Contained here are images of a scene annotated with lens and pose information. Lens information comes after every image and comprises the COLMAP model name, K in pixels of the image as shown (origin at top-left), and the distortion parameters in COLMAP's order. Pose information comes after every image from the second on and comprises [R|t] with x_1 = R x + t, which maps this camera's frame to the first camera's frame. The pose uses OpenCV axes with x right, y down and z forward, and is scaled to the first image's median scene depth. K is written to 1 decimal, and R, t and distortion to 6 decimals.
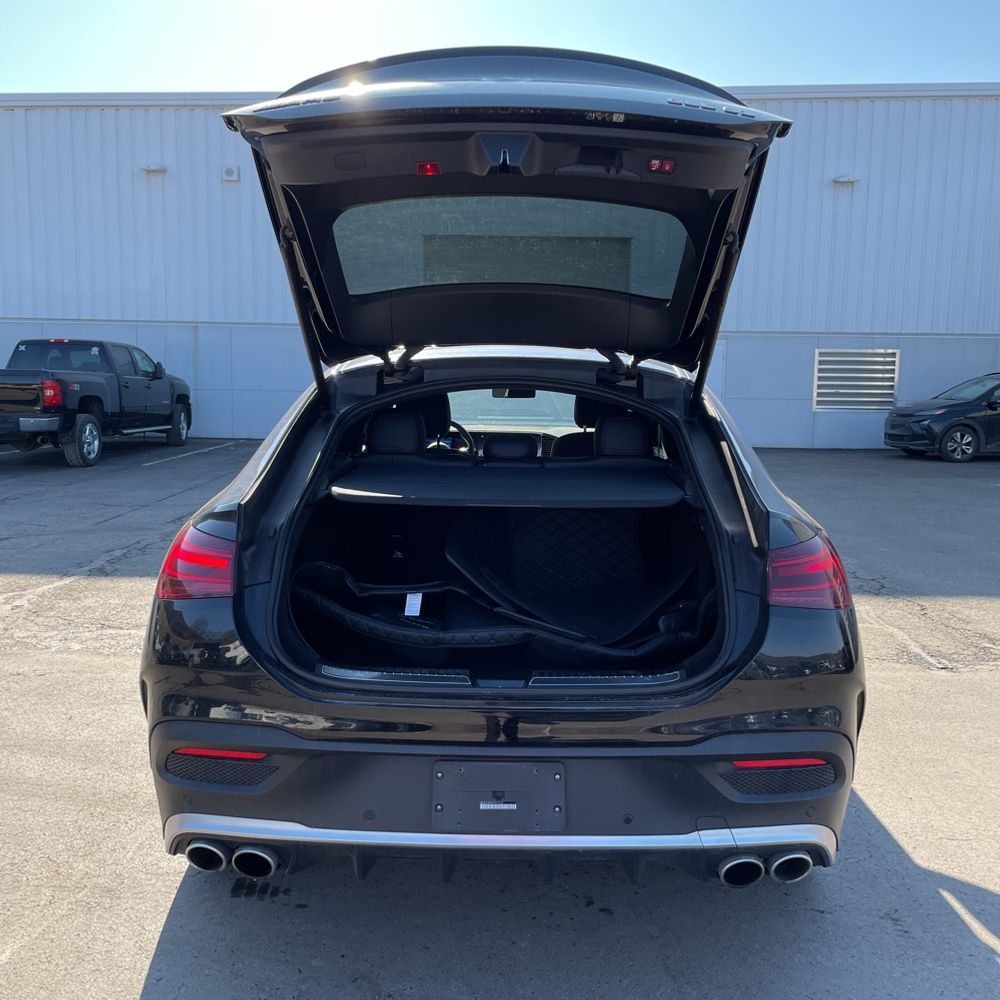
lens RADIAL K [[1010.8, 0, 507.4], [0, 1010.8, 483.3], [0, 0, 1]] dist [0.080807, -0.102302]
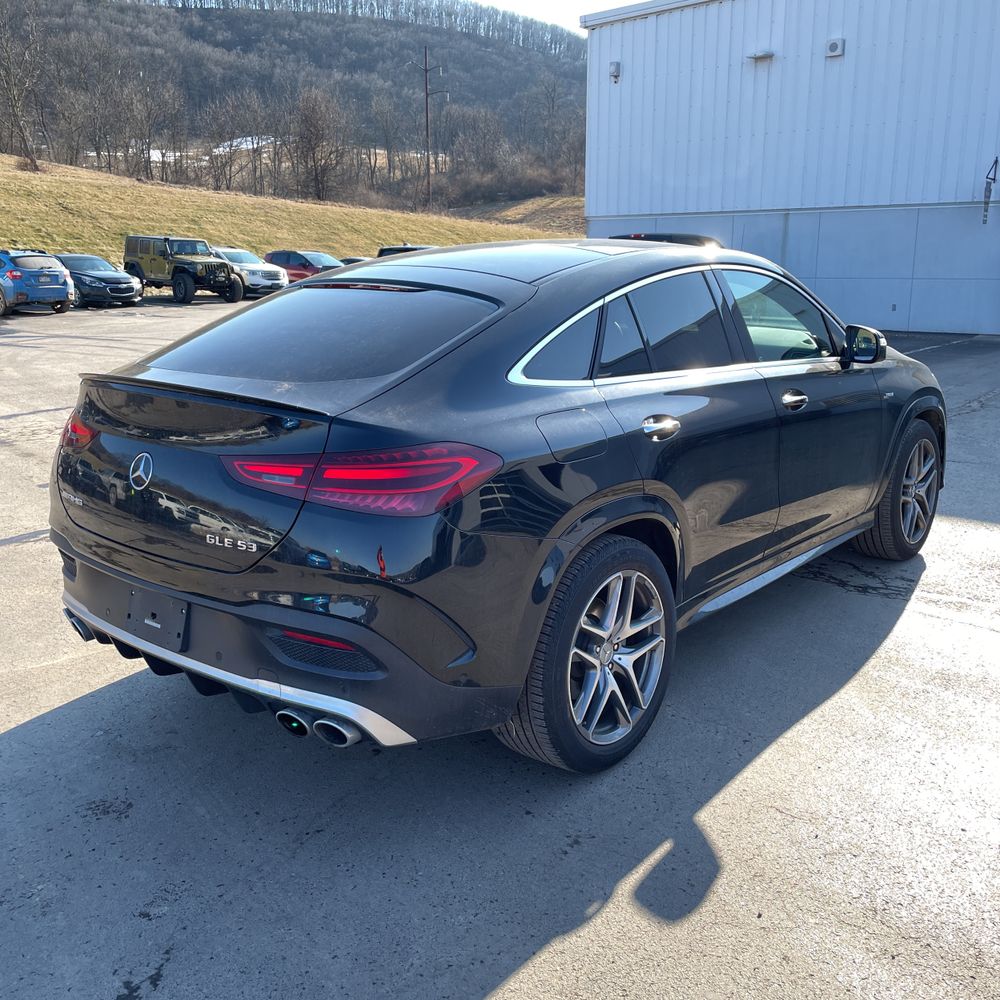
lens RADIAL K [[997.1, 0, 511.7], [0, 997.1, 498.0], [0, 0, 1]] dist [0.084554, -0.133061]
pose [[0.777735, 0.130034, -0.614995, 0.841299], [-0.050863, 0.988180, 0.144617, -0.040291], [0.626531, -0.081193, 0.775156, 0.221340]]
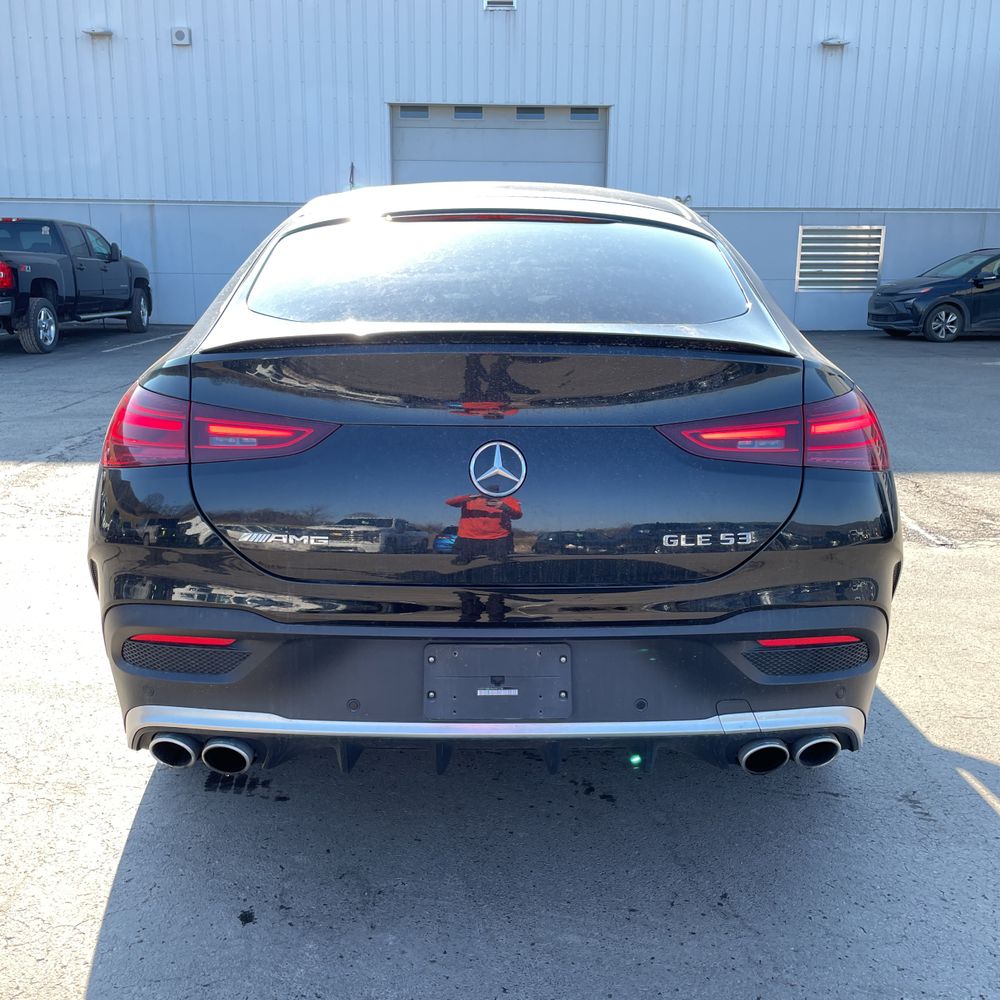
lens RADIAL K [[1012.7, 0, 500.1], [0, 1012.7, 485.4], [0, 0, 1]] dist [0.092818, -0.123163]
pose [[0.999750, -0.012043, 0.018814, -0.015864], [0.009926, 0.994012, 0.108821, 0.028445], [-0.020011, -0.108607, 0.993883, 0.095754]]
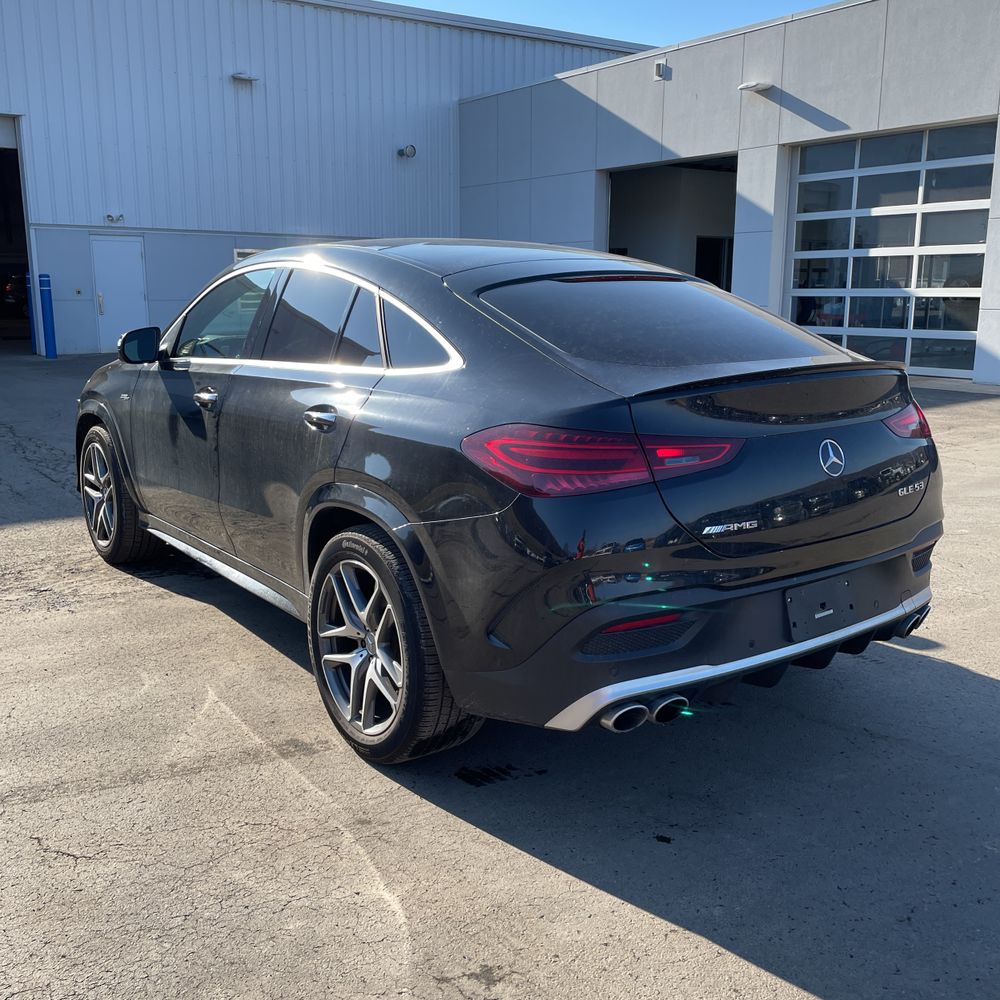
lens RADIAL K [[1010.8, 0, 507.4], [0, 1010.8, 483.3], [0, 0, 1]] dist [0.080807, -0.102302]
pose [[0.791172, -0.133283, 0.596894, -0.802446], [0.075713, 0.989802, 0.120660, -0.024688], [-0.606889, -0.050270, 0.793195, 0.168973]]
